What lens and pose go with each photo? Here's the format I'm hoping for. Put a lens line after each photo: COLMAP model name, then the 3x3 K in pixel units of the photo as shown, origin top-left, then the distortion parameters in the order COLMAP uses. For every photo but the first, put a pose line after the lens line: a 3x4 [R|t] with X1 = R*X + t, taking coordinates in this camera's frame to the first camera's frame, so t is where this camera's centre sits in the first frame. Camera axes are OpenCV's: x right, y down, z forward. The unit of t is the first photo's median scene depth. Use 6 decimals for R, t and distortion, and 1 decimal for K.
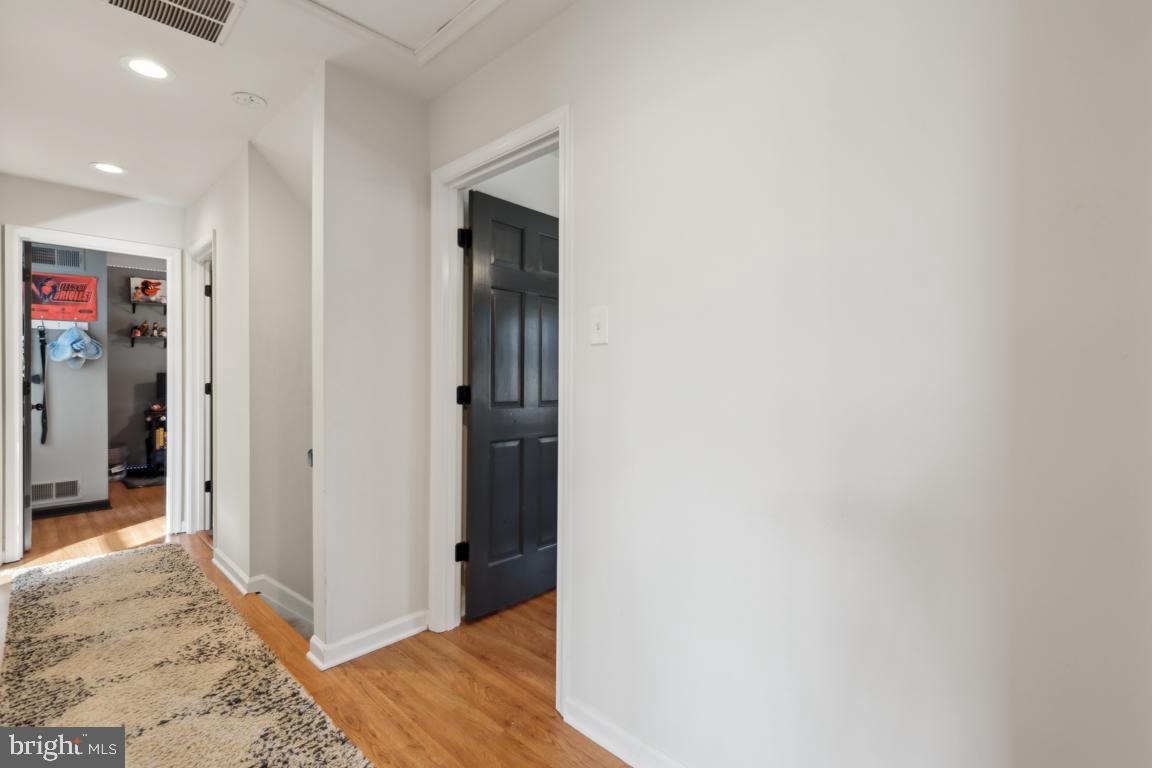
lens RADIAL K [[518.0, 0, 568.5], [0, 518.0, 380.4], [0, 0, 1]] dist [0.030098, -0.012935]
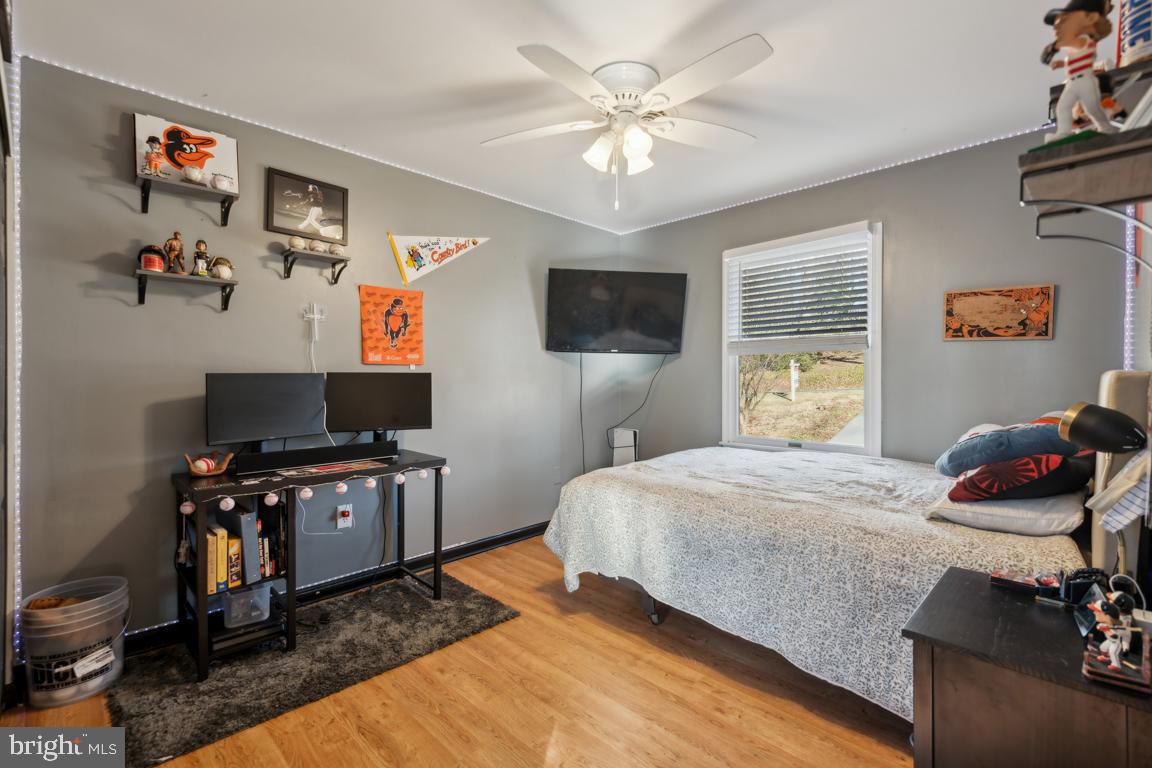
lens RADIAL K [[518.0, 0, 575.2], [0, 518.0, 379.9], [0, 0, 1]] dist [0.030098, -0.012935]
pose [[0.999972, -0.000046, -0.007453, -0.522249], [0.000019, 0.999994, -0.003546, -0.008092], [0.007453, 0.003546, 0.999966, 0.633660]]
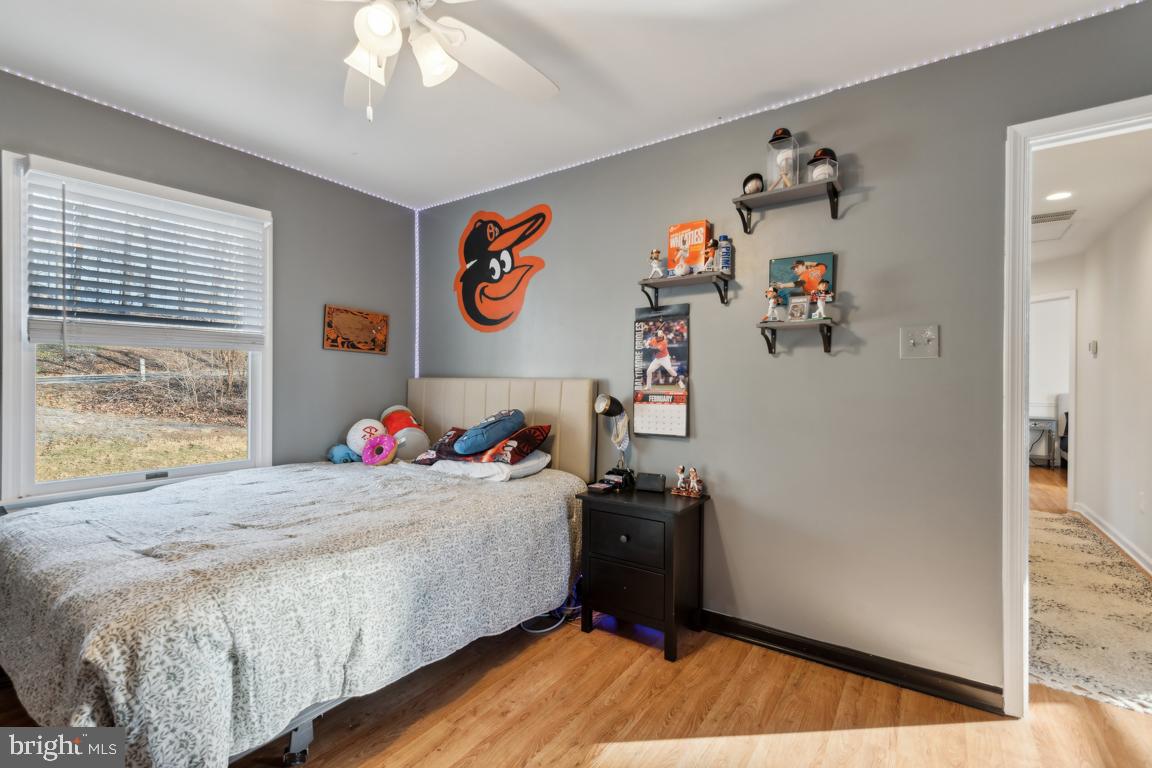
lens RADIAL K [[518.0, 0, 568.2], [0, 518.0, 384.2], [0, 0, 1]] dist [0.030098, -0.012935]
pose [[-0.156528, -0.008069, 0.987641, -1.245081], [0.007769, 0.999926, 0.009400, -0.022312], [-0.987643, 0.009144, -0.156454, 1.645115]]
